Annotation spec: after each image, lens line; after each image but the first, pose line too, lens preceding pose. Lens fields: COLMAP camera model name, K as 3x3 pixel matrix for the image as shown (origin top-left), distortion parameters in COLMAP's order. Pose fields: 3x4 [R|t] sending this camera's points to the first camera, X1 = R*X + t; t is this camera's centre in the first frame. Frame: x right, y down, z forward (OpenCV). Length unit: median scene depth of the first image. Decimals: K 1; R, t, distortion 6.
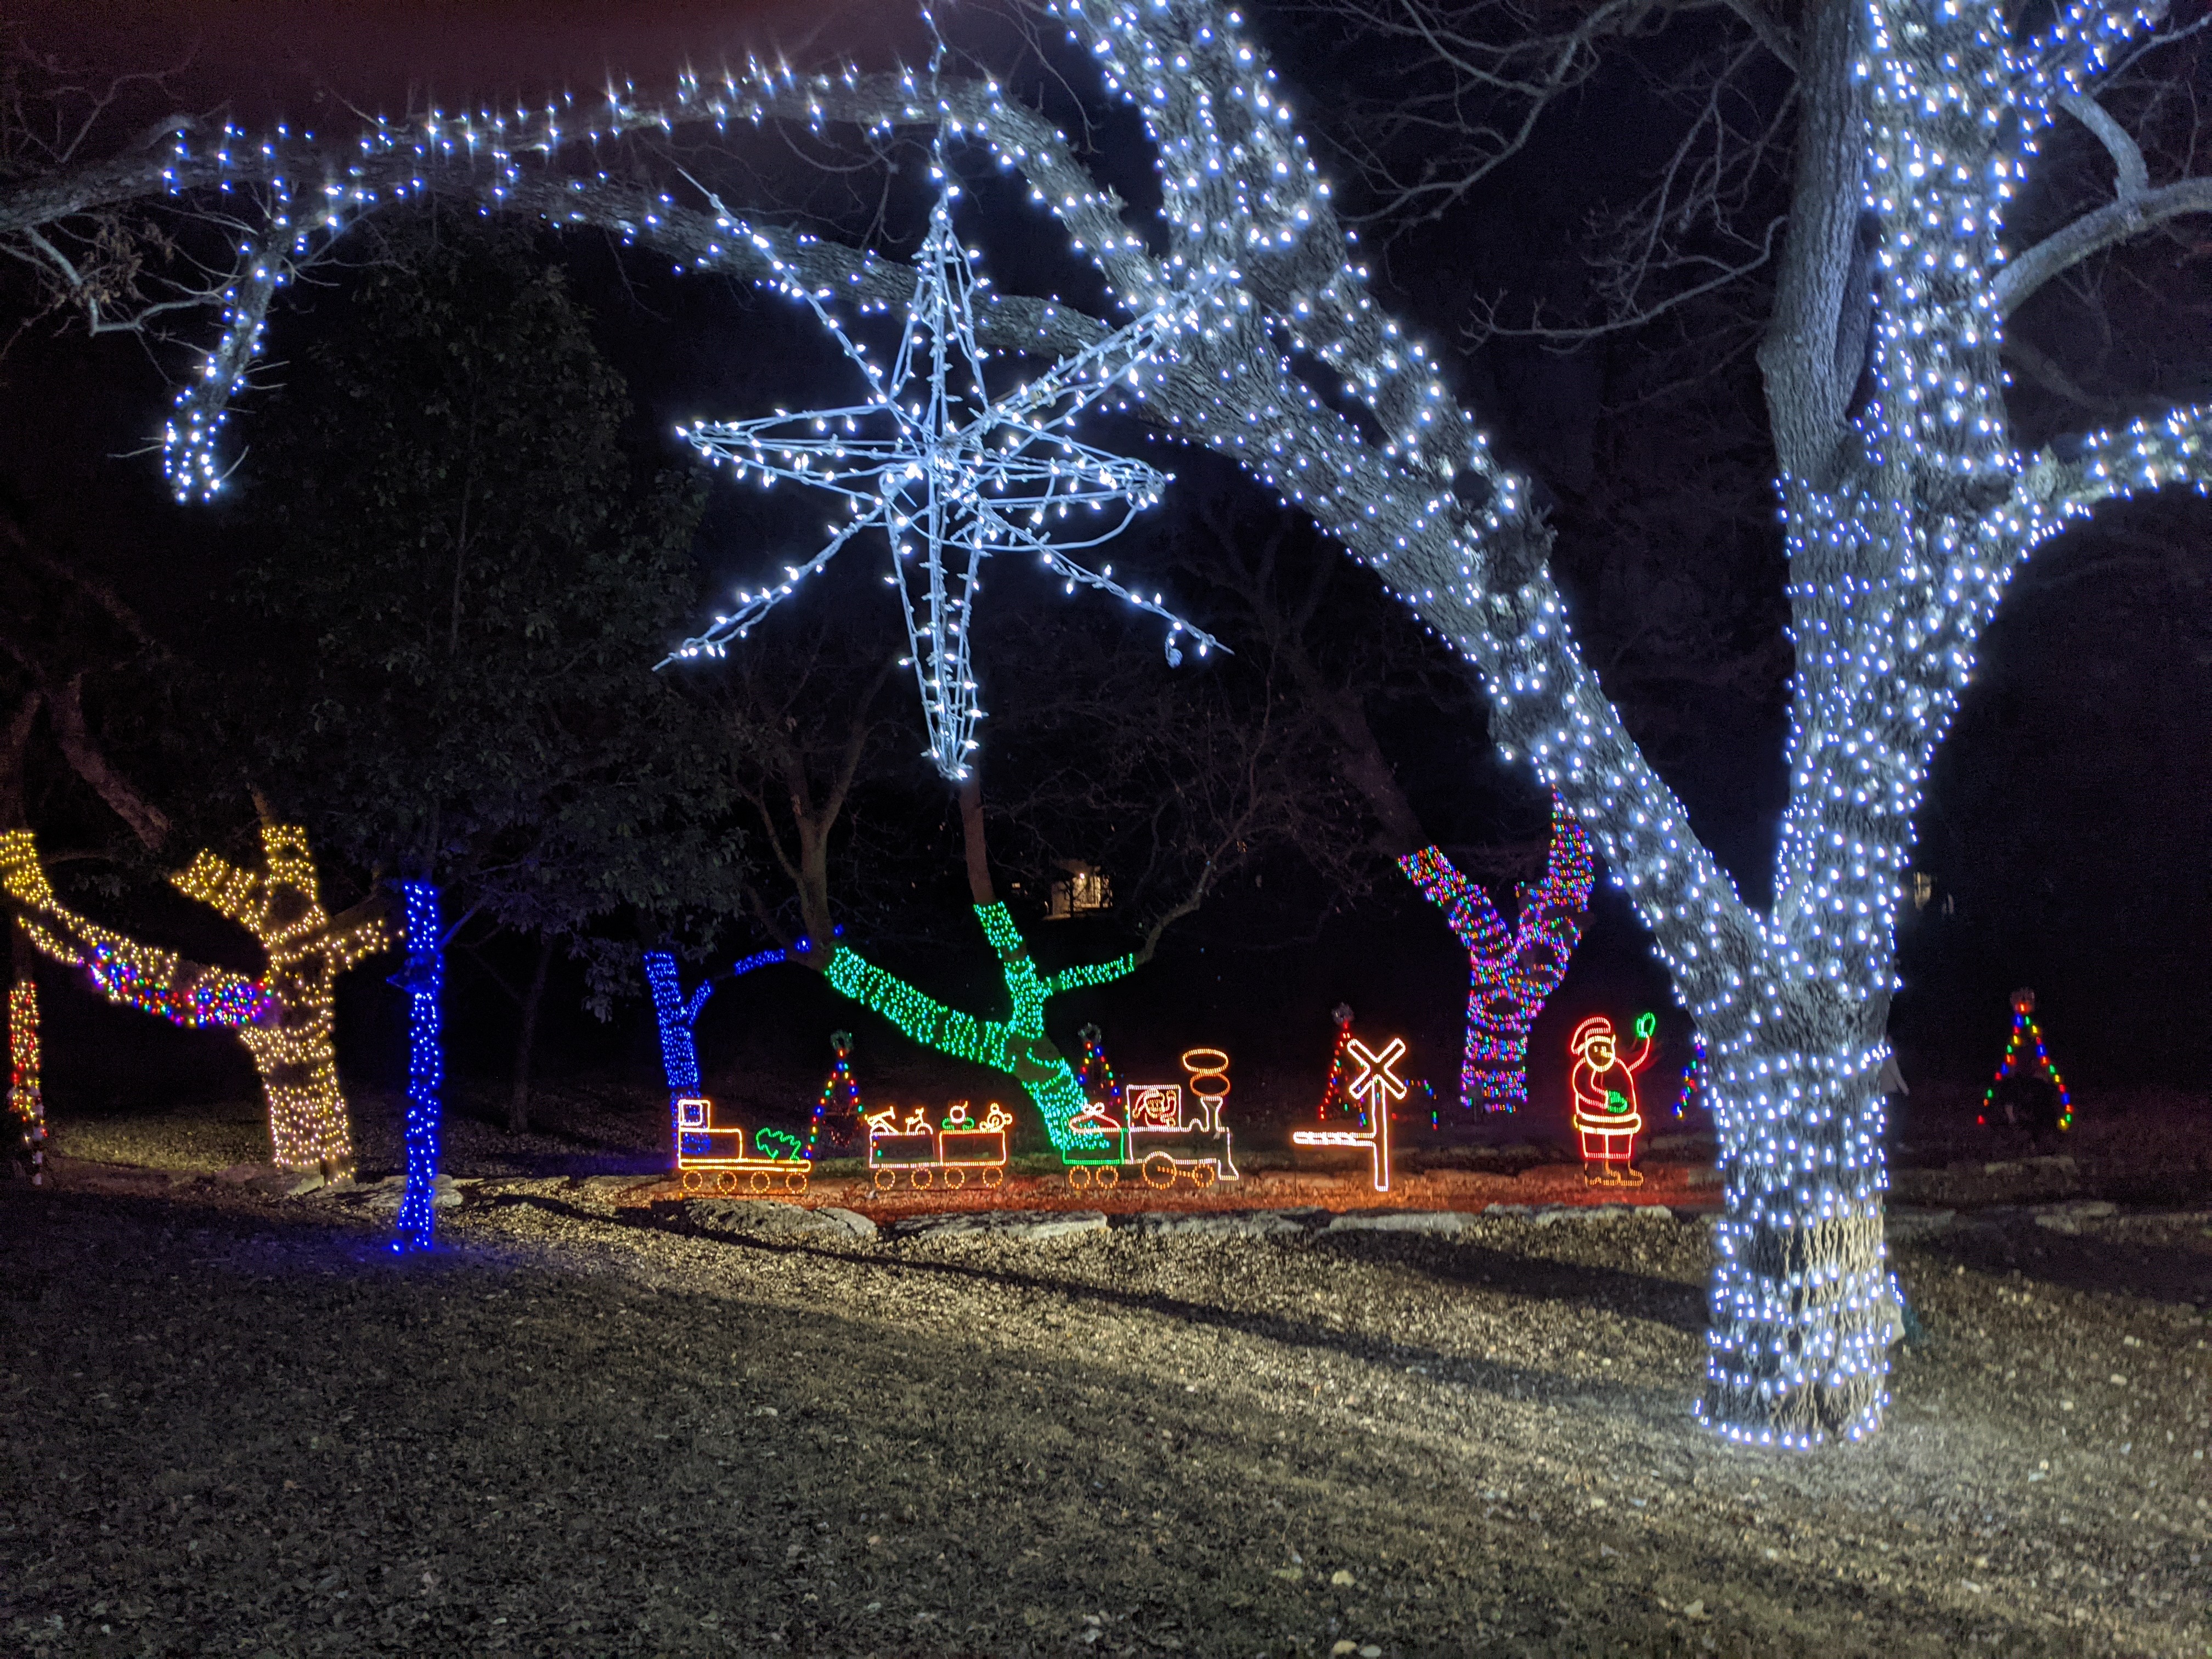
lens RADIAL K [[1760.4, 0, 1101.5], [0, 1760.4, 838.9], [0, 0, 1]] dist [0.009871, -0.014831]
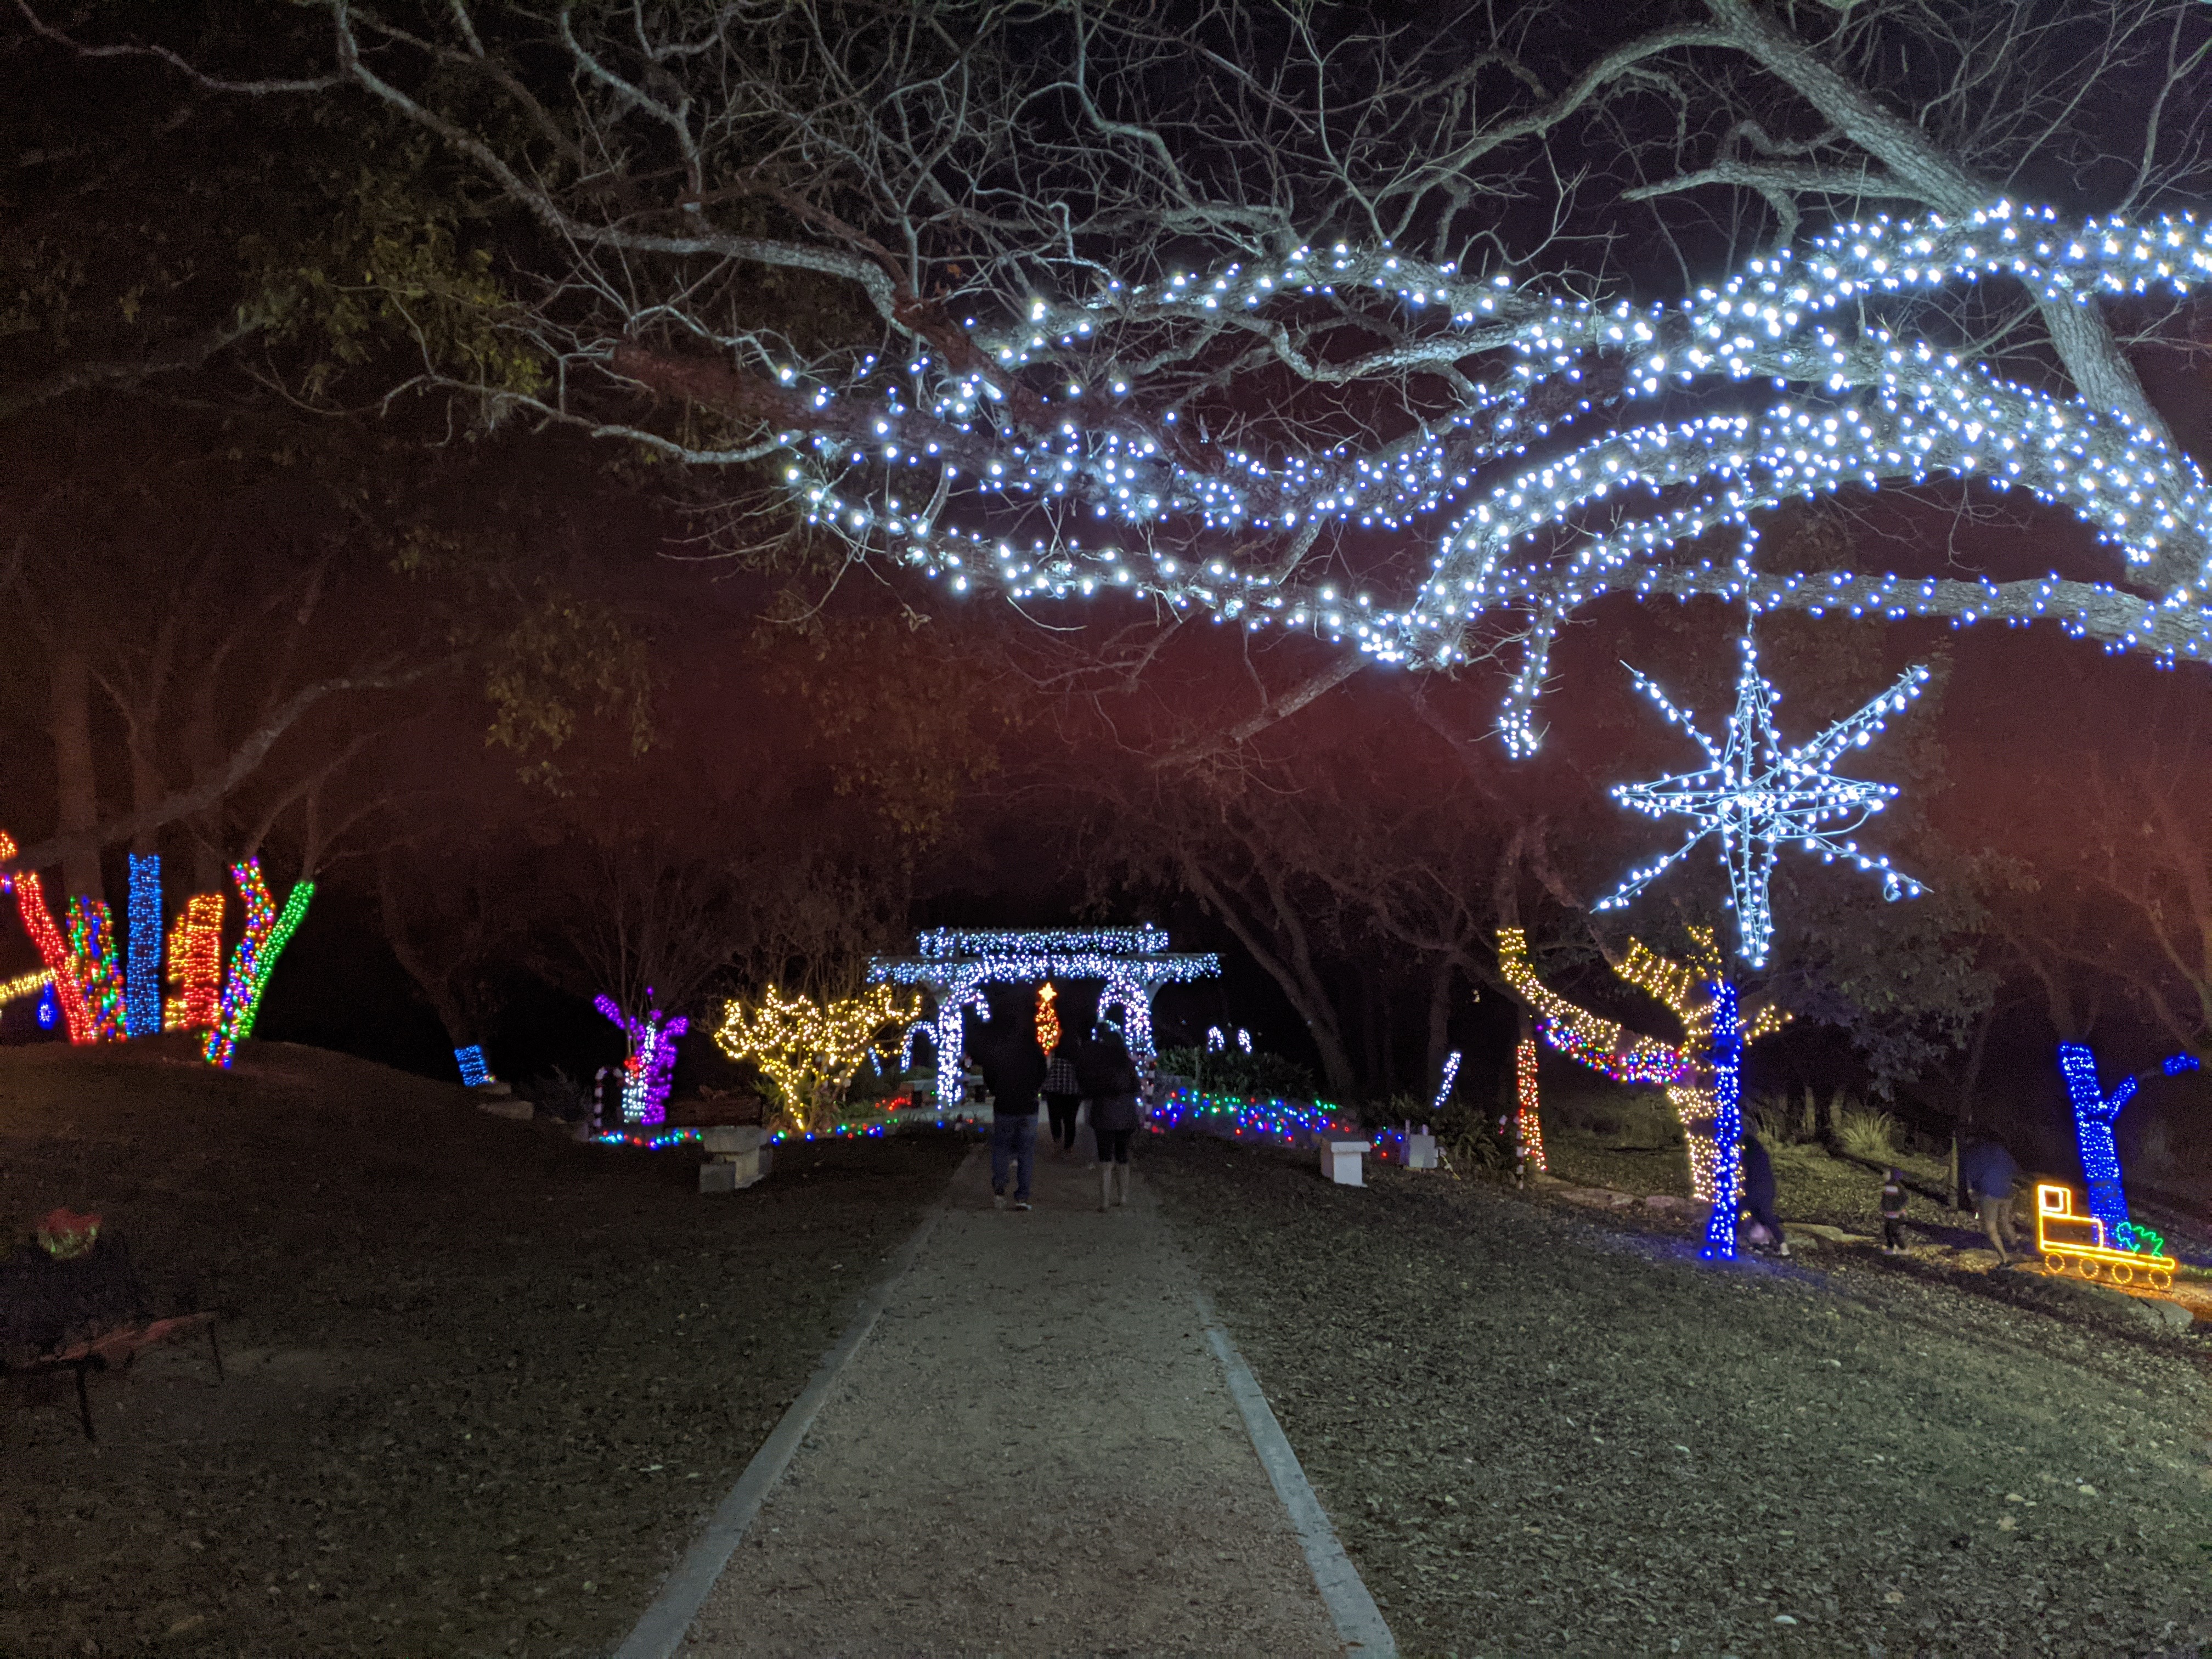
lens RADIAL K [[1760.4, 0, 1114.4], [0, 1760.4, 828.7], [0, 0, 1]] dist [0.009871, -0.014831]
pose [[0.685931, -0.029720, -0.727059, 0.464714], [-0.004706, 0.998964, -0.045273, -0.051300], [0.727651, 0.034476, 0.685080, -0.449869]]
